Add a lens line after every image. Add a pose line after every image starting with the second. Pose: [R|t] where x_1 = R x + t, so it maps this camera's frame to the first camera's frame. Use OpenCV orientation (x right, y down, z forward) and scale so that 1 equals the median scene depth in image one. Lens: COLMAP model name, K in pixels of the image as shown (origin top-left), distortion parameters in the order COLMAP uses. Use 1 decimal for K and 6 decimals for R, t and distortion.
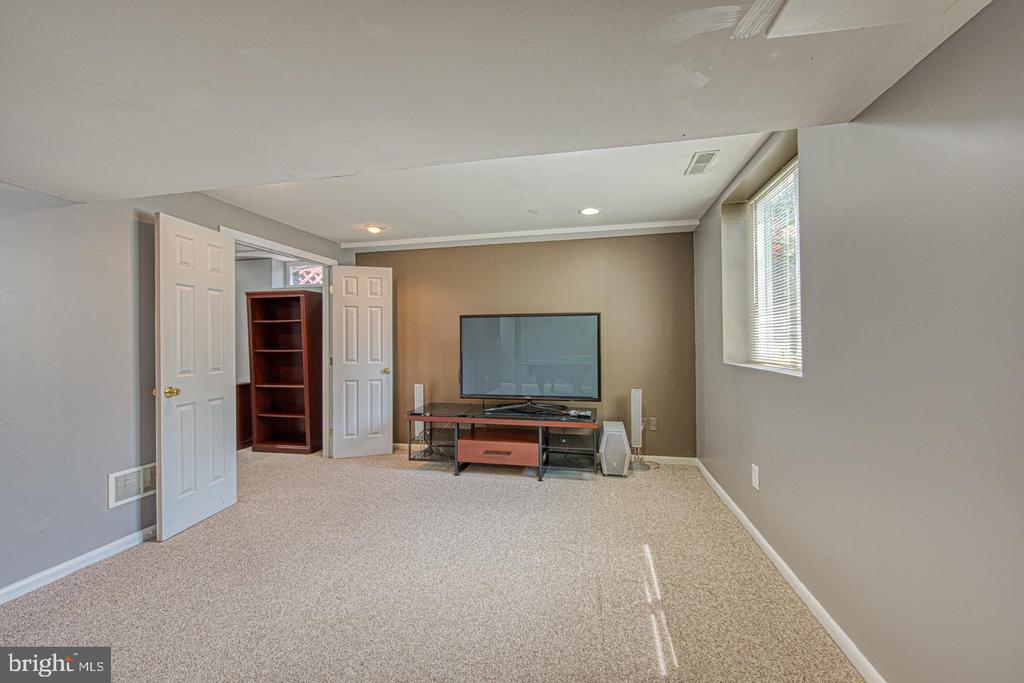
lens RADIAL K [[408.6, 0, 512.0], [0, 408.6, 341.5], [0, 0, 1]] dist [0.000752, 0.000002]
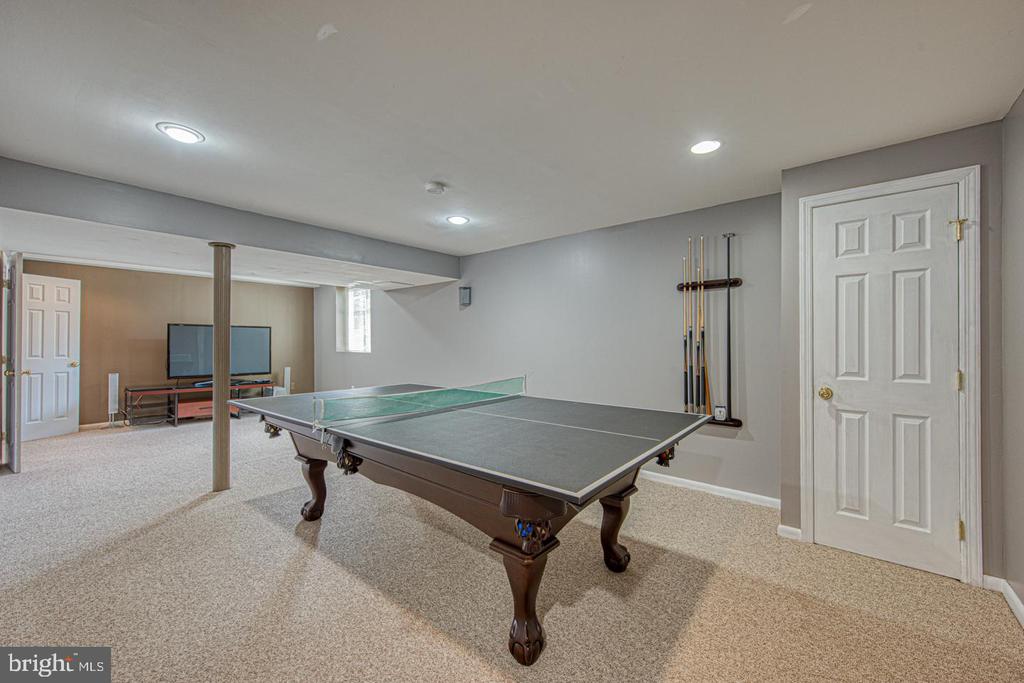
lens RADIAL K [[398.8, 0, 516.4], [0, 398.8, 342.6], [0, 0, 1]] dist [0.001481, 0.000077]
pose [[0.466854, 0.009468, 0.884284, -0.822784], [-0.005582, 0.999954, -0.007759, 0.009389], [-0.884317, -0.001314, 0.466886, -0.798071]]
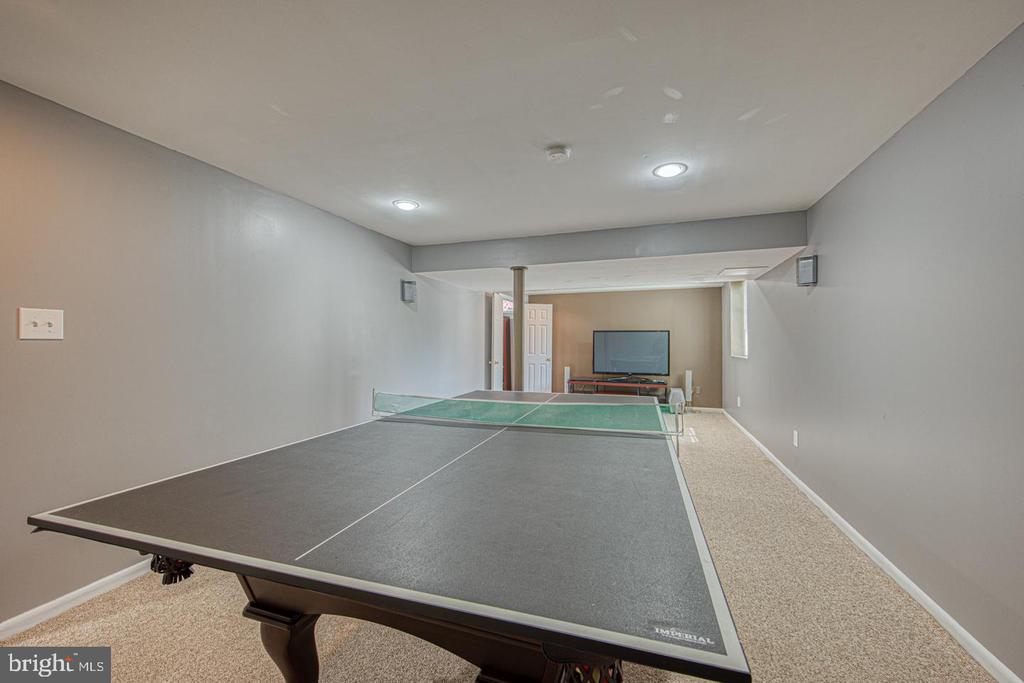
lens RADIAL K [[398.8, 0, 516.4], [0, 398.8, 342.6], [0, 0, 1]] dist [0.001481, 0.000077]
pose [[0.992140, 0.011807, -0.124573, -0.252846], [-0.012085, 0.999926, -0.001484, -0.000465], [0.124546, 0.002977, 0.992209, -0.908405]]
